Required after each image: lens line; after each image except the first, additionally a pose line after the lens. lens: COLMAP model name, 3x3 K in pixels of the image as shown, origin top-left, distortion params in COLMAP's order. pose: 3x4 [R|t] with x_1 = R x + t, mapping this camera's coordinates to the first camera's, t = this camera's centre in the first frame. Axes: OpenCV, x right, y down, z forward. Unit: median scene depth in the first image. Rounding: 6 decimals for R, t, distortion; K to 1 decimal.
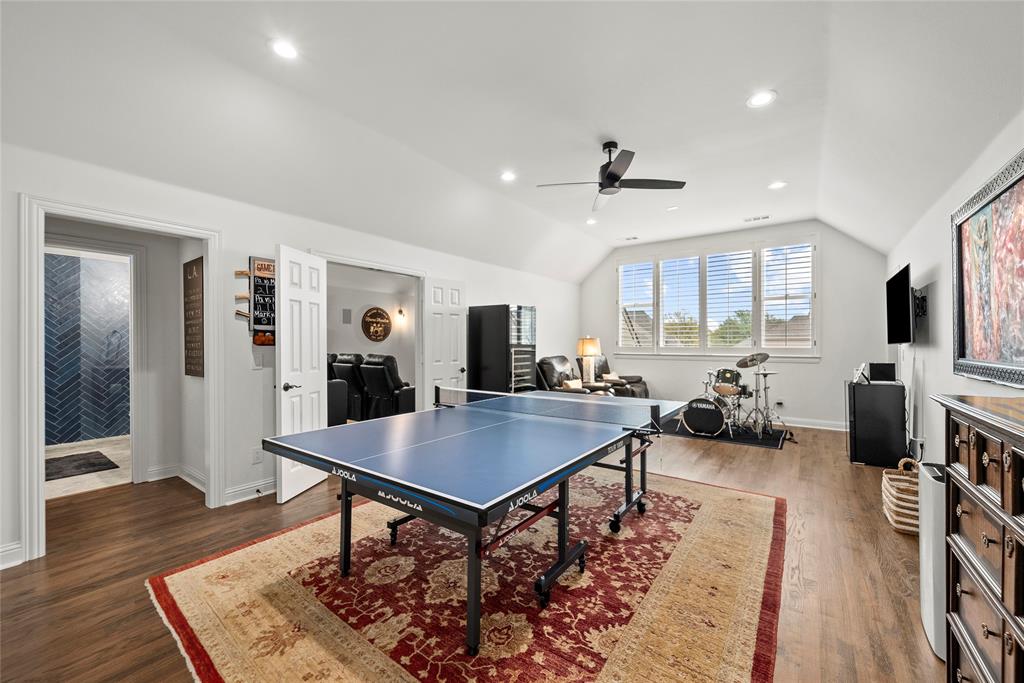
lens RADIAL K [[405.2, 0, 514.1], [0, 405.2, 340.7], [0, 0, 1]] dist [-0.001466, 0.000153]
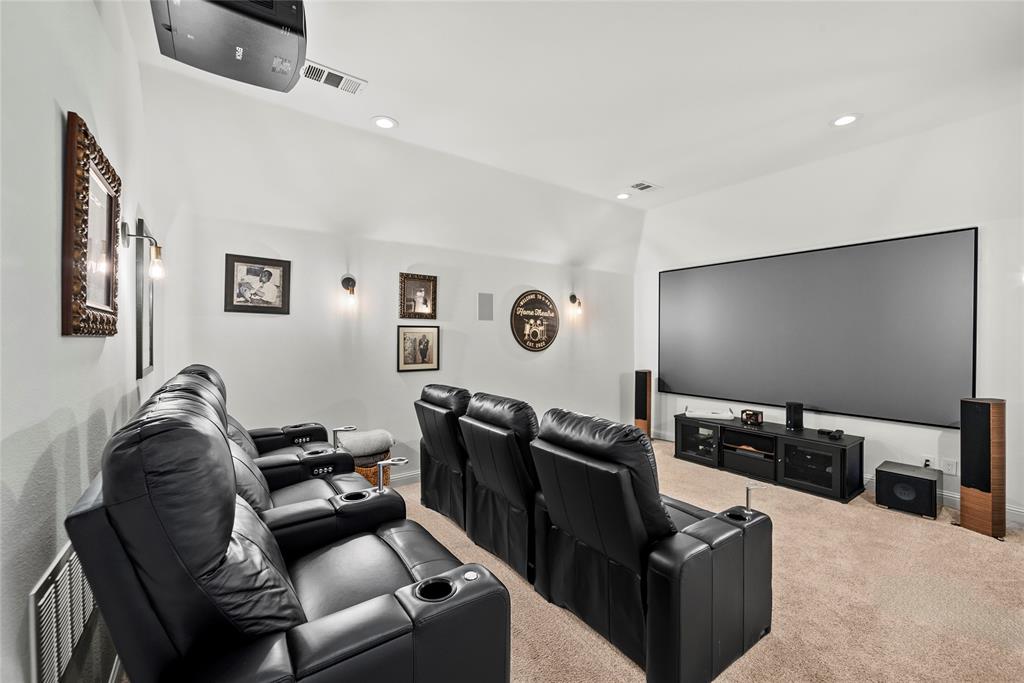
lens RADIAL K [[421.2, 0, 512.0], [0, 421.2, 341.5], [0, 0, 1]] dist [0.000035, -0.000002]
pose [[0.951634, 0.007411, -0.307145, -0.194162], [-0.002725, 0.999873, 0.015682, -0.020888], [0.307223, -0.014087, 0.951533, 0.445338]]
